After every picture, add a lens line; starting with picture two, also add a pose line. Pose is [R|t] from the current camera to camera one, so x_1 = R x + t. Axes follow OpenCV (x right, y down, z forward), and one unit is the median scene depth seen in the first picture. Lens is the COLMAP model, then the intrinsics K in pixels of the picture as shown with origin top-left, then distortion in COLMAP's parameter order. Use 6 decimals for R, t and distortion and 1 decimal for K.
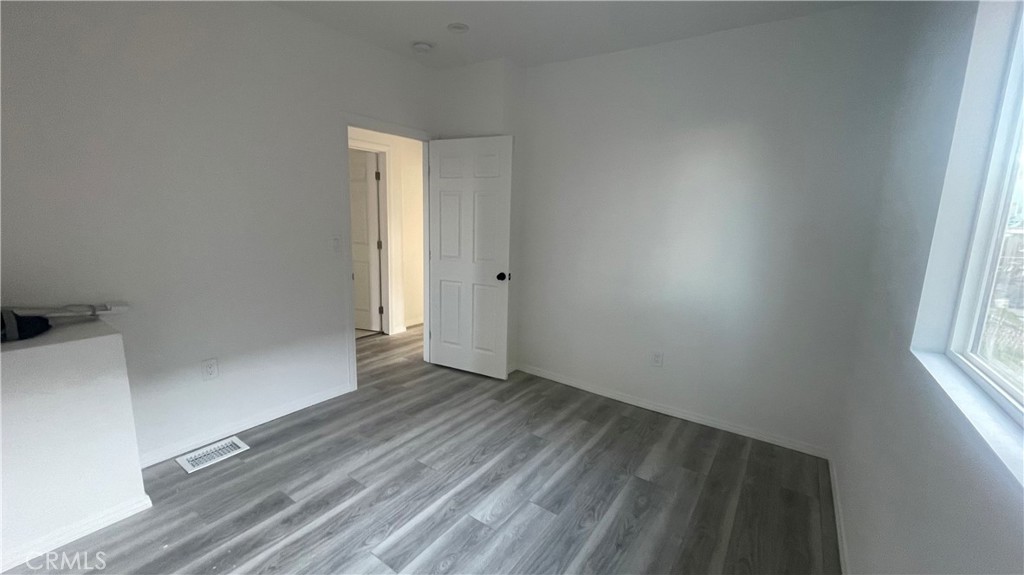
lens RADIAL K [[416.3, 0, 512.2], [0, 416.3, 286.9], [0, 0, 1]] dist [0.001211, 0.000267]
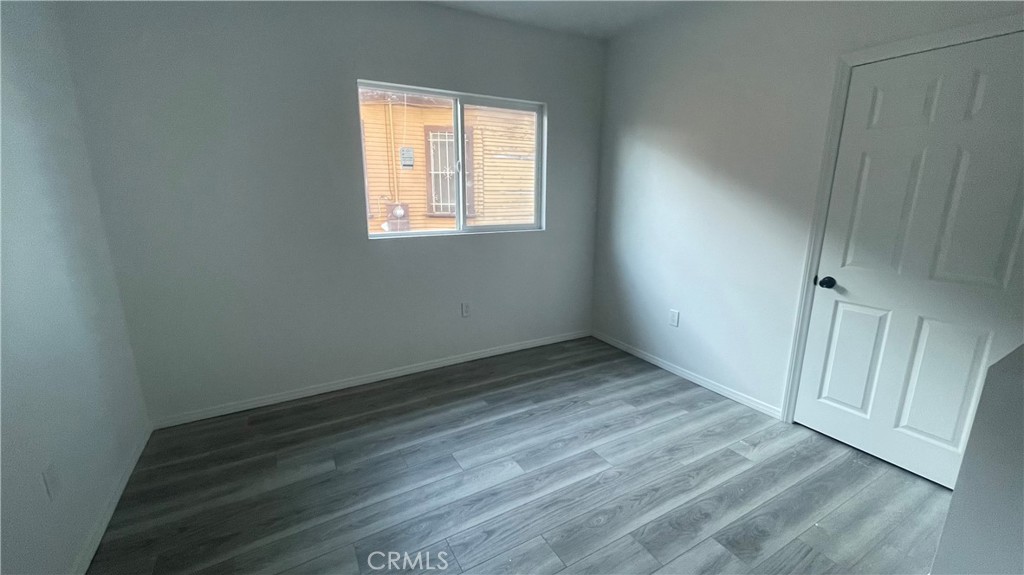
lens RADIAL K [[416.3, 0, 511.4], [0, 416.3, 286.6], [0, 0, 1]] dist [0.001211, 0.000267]
pose [[-0.903672, -0.123961, 0.409890, -0.445474], [0.046883, 0.922792, 0.382436, -0.291198], [-0.425650, 0.364814, -0.828090, 1.711680]]
